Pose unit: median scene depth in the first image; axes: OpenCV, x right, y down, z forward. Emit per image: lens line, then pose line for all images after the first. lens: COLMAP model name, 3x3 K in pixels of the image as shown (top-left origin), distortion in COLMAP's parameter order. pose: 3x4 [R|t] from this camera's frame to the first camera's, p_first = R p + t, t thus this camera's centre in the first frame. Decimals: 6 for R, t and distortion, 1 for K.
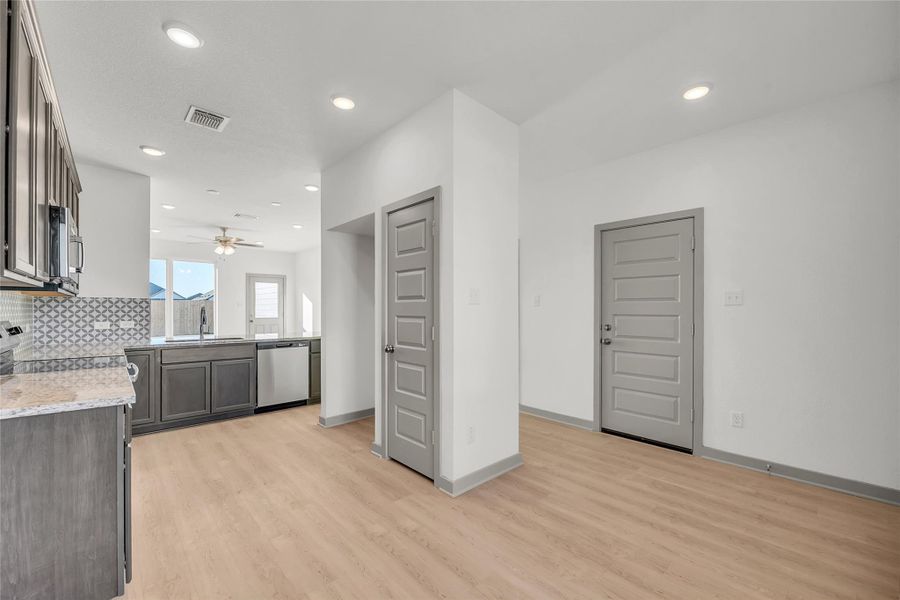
lens RADIAL K [[368.2, 0, 459.0], [0, 368.2, 306.1], [0, 0, 1]] dist [-0.009931, -0.001715]
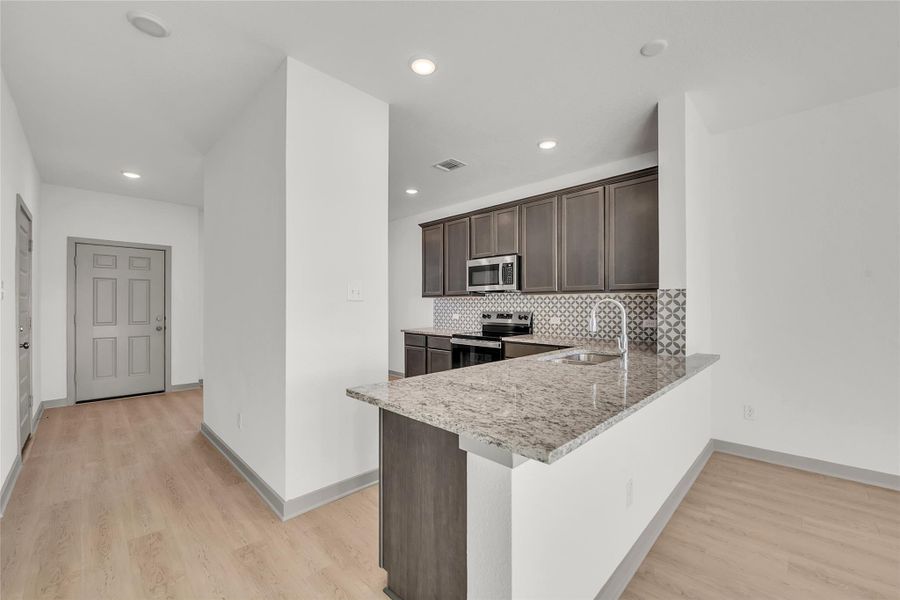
lens RADIAL K [[368.2, 0, 459.5], [0, 368.2, 305.0], [0, 0, 1]] dist [-0.009931, -0.001715]
pose [[-0.999254, -0.000872, -0.038616, -0.529942], [-0.000564, 0.999968, -0.007981, 0.012312], [0.038622, -0.007953, -0.999222, 1.849719]]
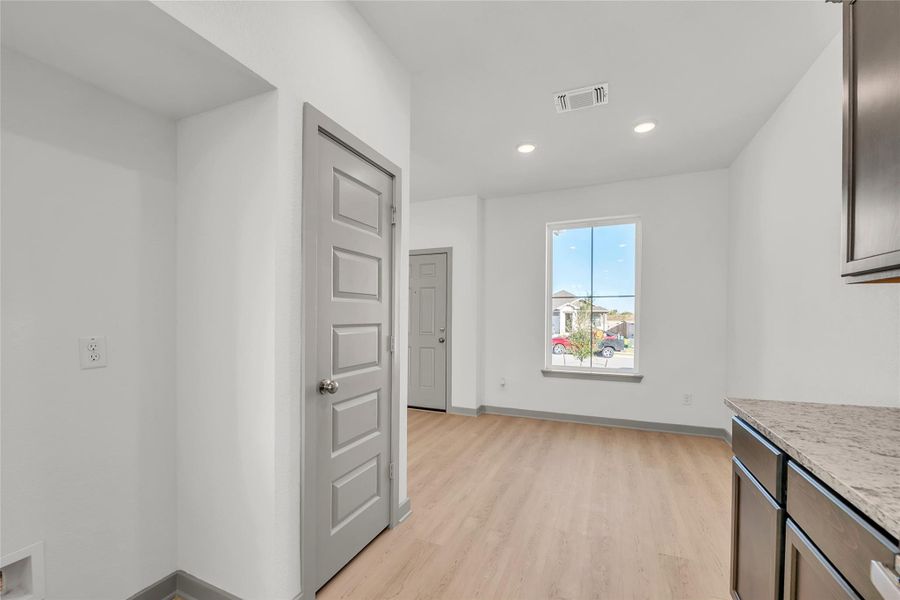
lens RADIAL K [[368.2, 0, 449.5], [0, 368.2, 320.8], [0, 0, 1]] dist [-0.009931, -0.001715]
pose [[-0.382194, -0.016817, 0.923929, -0.621171], [-0.012428, 0.999838, 0.013058, 0.007904], [-0.923998, -0.006492, -0.382341, 0.856034]]
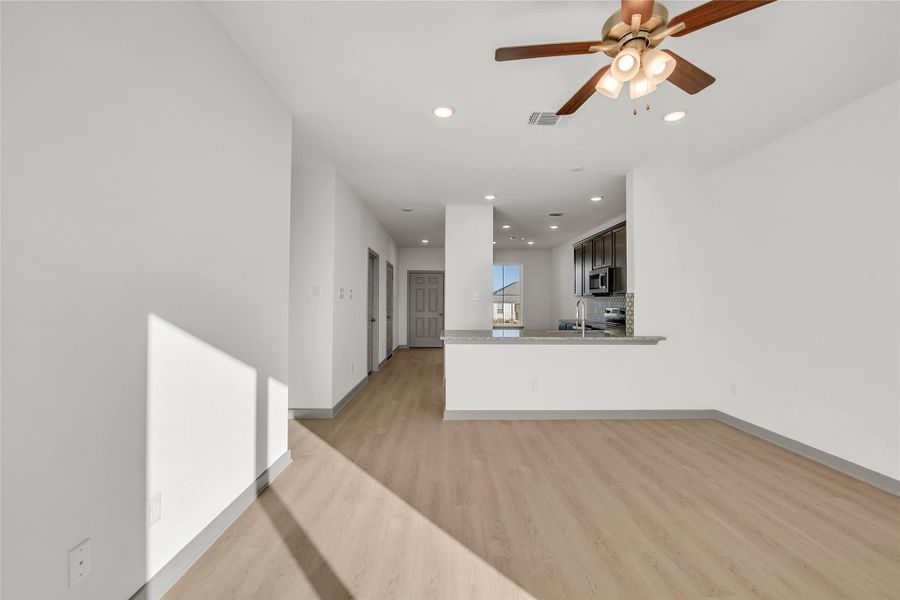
lens RADIAL K [[368.2, 0, 450.7], [0, 368.2, 295.3], [0, 0, 1]] dist [-0.009931, -0.001715]
pose [[-0.737366, 0.007932, 0.675447, -1.320109], [-0.011021, 0.999657, -0.023771, 0.014625], [-0.675403, -0.024972, -0.737026, 2.353832]]
